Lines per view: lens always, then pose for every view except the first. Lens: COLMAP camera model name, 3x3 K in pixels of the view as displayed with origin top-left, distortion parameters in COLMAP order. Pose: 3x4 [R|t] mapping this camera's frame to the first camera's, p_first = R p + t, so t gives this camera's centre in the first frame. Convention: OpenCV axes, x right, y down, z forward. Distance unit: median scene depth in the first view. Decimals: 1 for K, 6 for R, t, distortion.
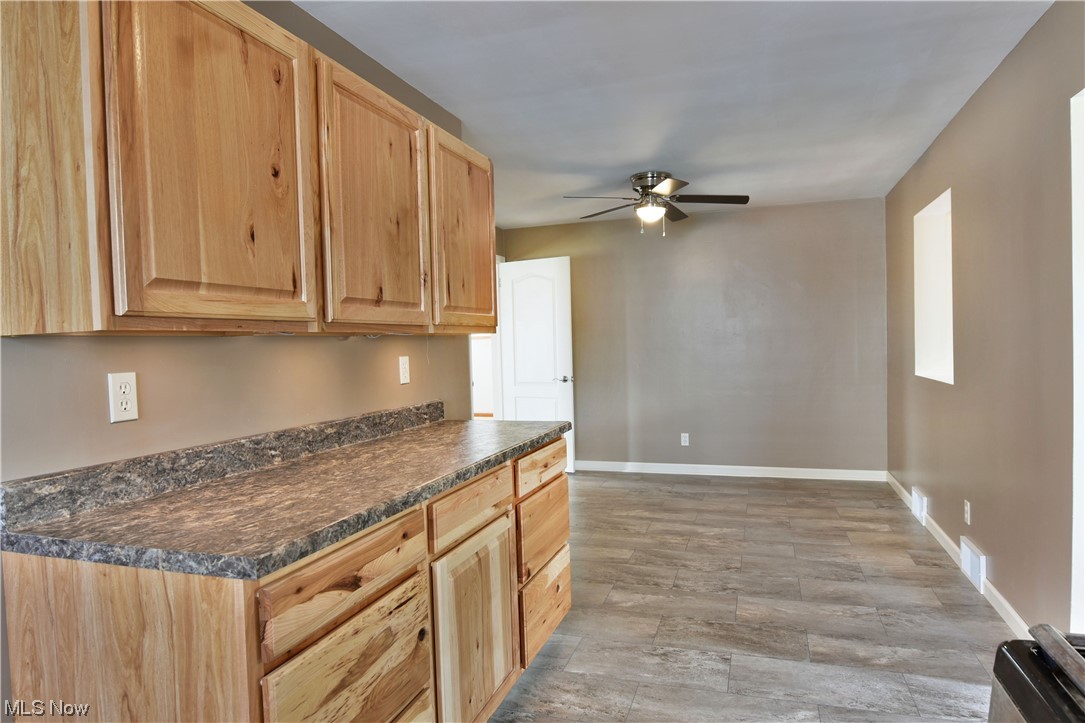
lens RADIAL K [[658.0, 0, 551.4], [0, 658.0, 358.9], [0, 0, 1]] dist [-0.010134, -0.011772]
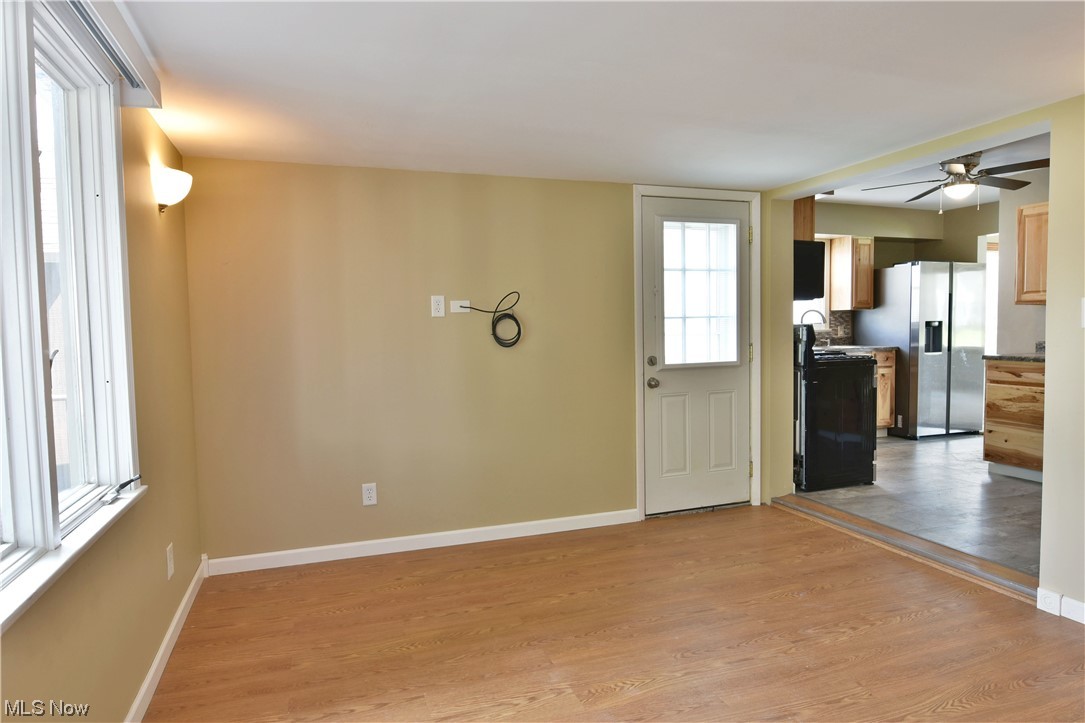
lens RADIAL K [[658.0, 0, 542.0], [0, 658.0, 362.8], [0, 0, 1]] dist [-0.010134, -0.011772]
pose [[-0.790468, 0.072616, -0.608184, 1.923158], [0.020859, 0.995563, 0.091758, -0.053313], [0.612148, 0.059845, -0.788475, 1.085879]]
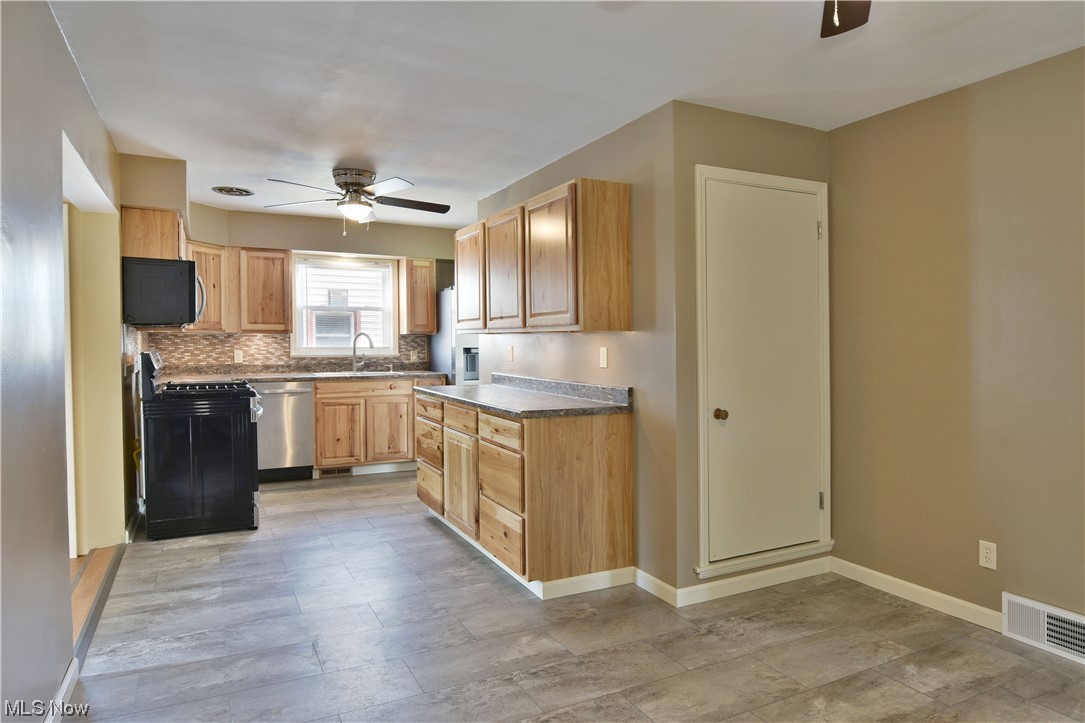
lens RADIAL K [[658.0, 0, 560.4], [0, 658.0, 362.3], [0, 0, 1]] dist [-0.010134, -0.011772]
pose [[-0.690777, 0.048252, -0.721456, 0.802706], [-0.003686, 0.997523, 0.070245, -0.067284], [0.723059, 0.051183, -0.688888, 1.860730]]
